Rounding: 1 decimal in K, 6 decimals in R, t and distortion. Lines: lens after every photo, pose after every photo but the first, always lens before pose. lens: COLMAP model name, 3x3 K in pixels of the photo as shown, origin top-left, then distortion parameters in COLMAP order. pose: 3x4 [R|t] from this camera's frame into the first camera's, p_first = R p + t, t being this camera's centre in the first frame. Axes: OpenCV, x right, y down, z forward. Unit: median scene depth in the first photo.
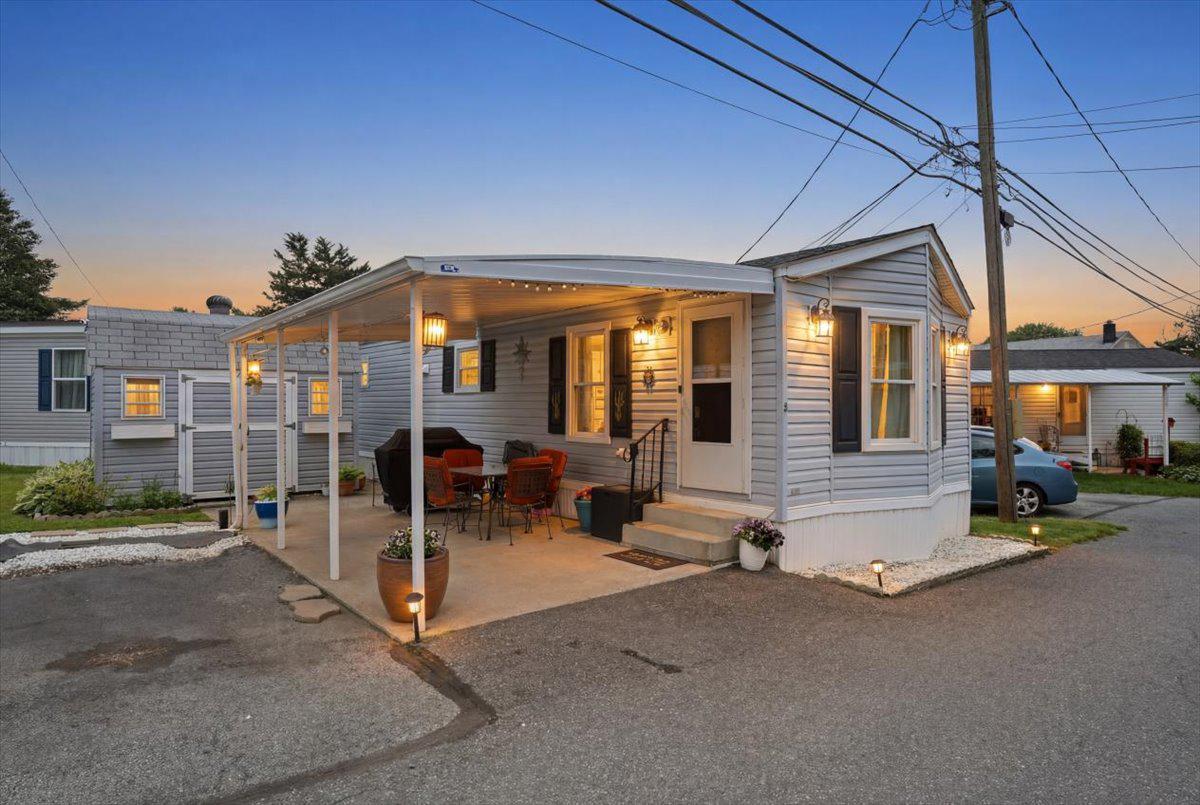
lens RADIAL K [[685.9, 0, 599.7], [0, 685.9, 396.9], [0, 0, 1]] dist [-0.026114, 0.015717]
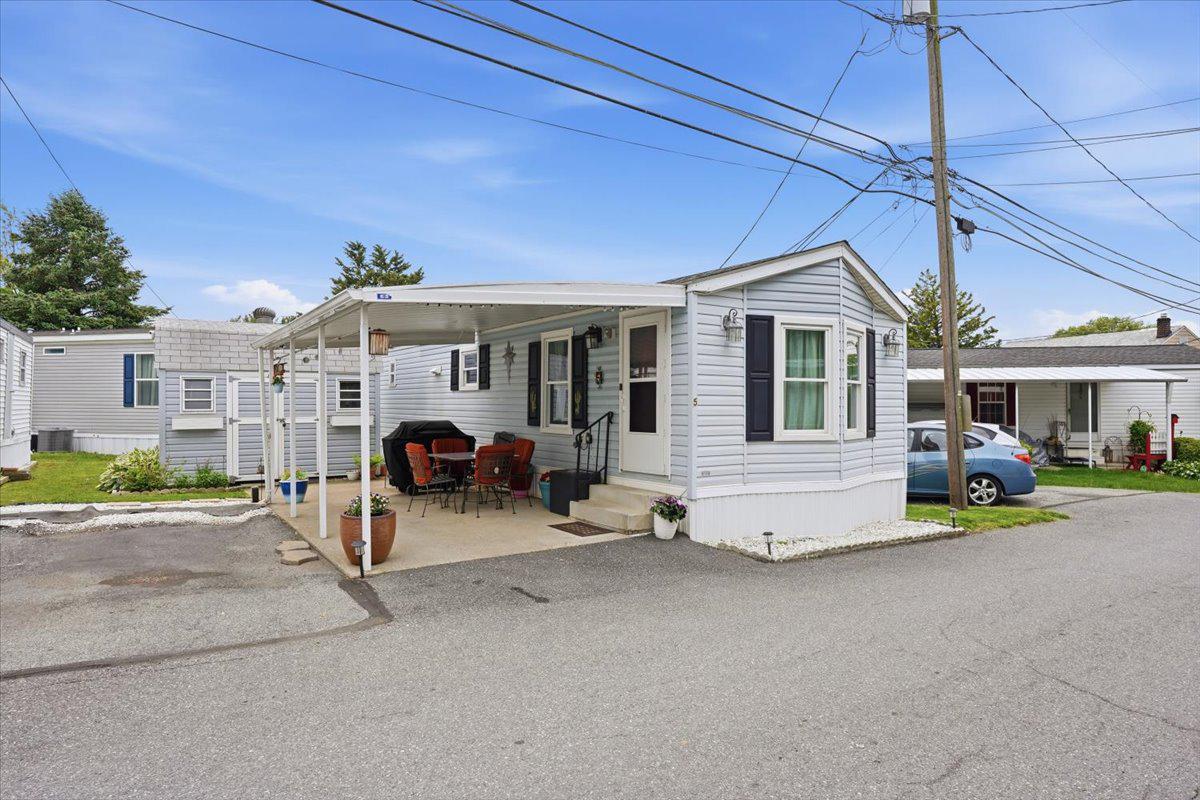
lens RADIAL K [[685.9, 0, 598.1], [0, 685.9, 393.3], [0, 0, 1]] dist [-0.026114, 0.015717]
pose [[0.995688, -0.001722, -0.092746, 0.153074], [0.001503, 0.999996, -0.002437, 0.001953], [0.092749, 0.002287, 0.995687, -0.137984]]
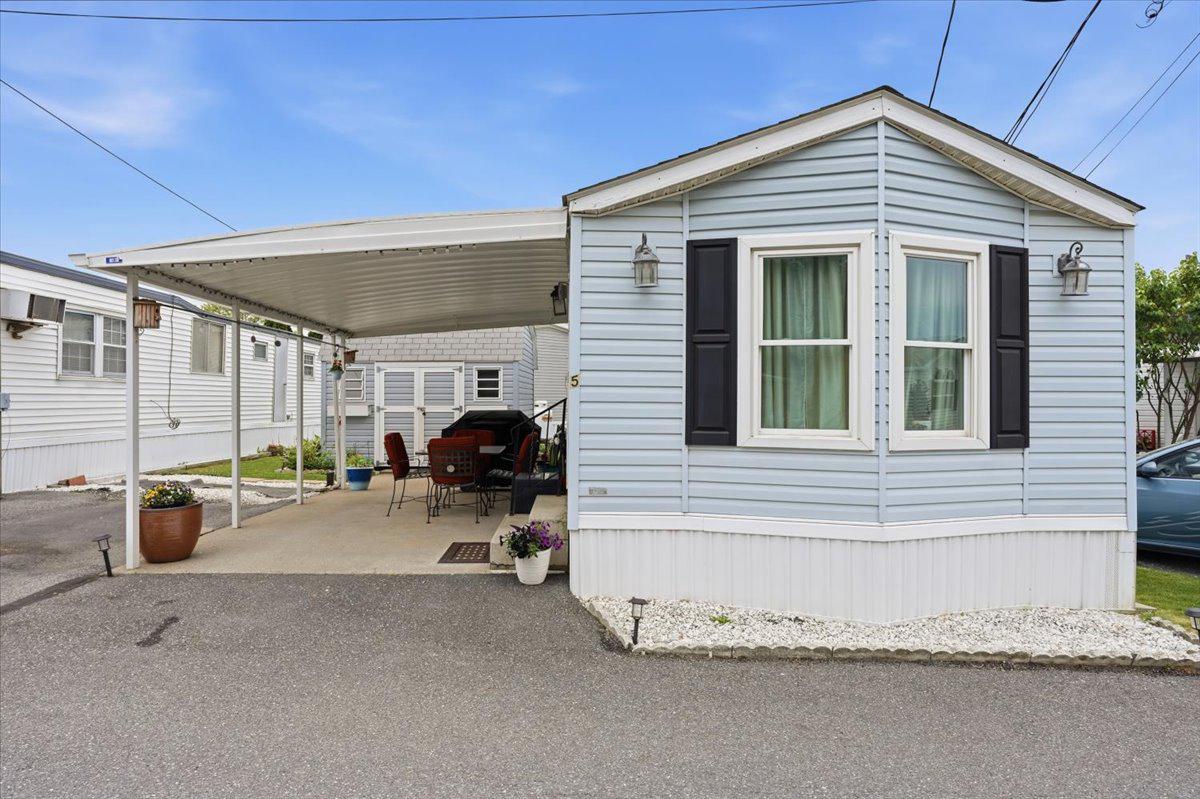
lens RADIAL K [[685.9, 0, 585.6], [0, 685.9, 388.2], [0, 0, 1]] dist [-0.026114, 0.015717]
pose [[0.779251, -0.007201, -0.626670, 0.547984], [0.003931, 0.999970, -0.006602, 0.020333], [0.626699, 0.002681, 0.779256, 0.287916]]
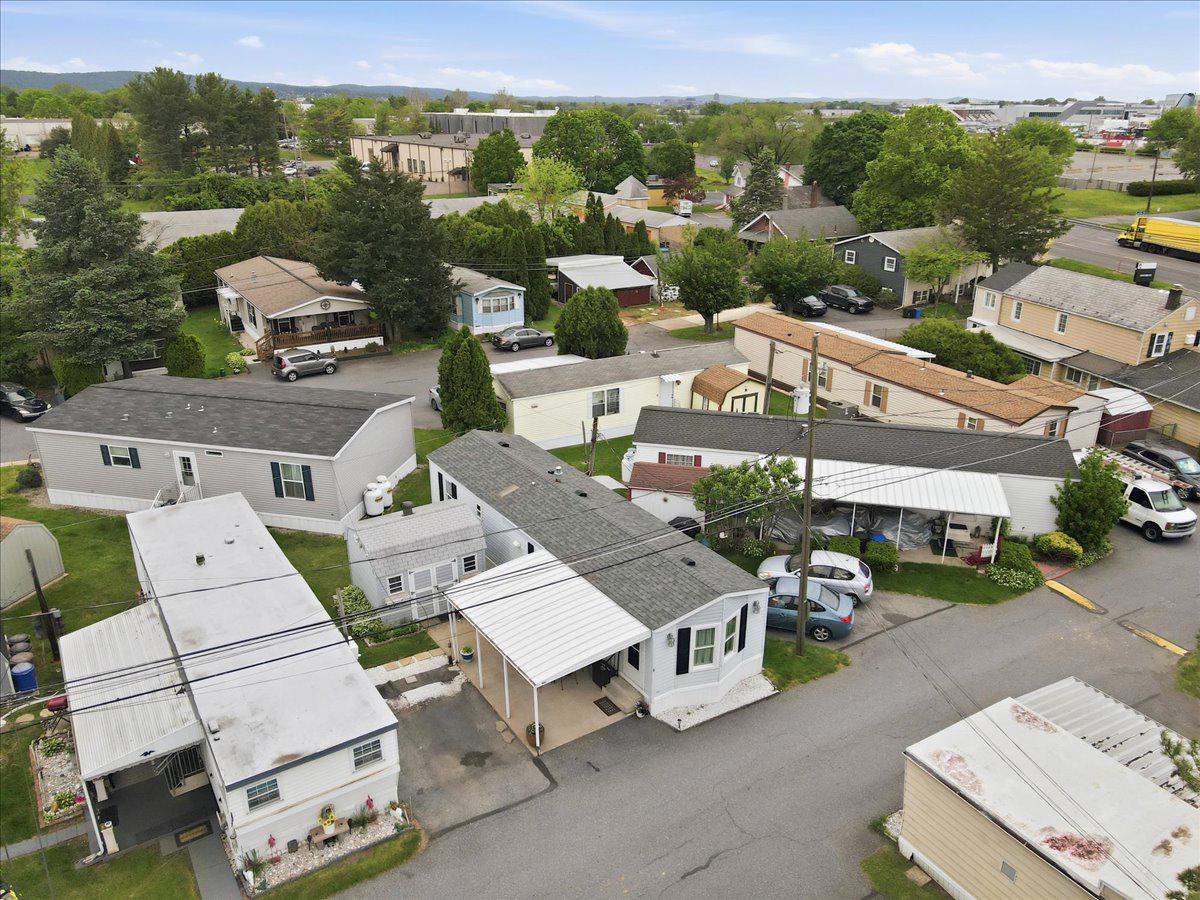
lens RADIAL K [[918.1, 0, 591.2], [0, 918.1, 448.1], [0, 0, 1]] dist [0.015275, 0.006179]
pose [[0.993701, 0.039625, -0.104820, 0.271280], [0.003094, 0.925335, 0.379137, -1.681898], [0.112017, -0.377073, 0.919385, -1.633737]]
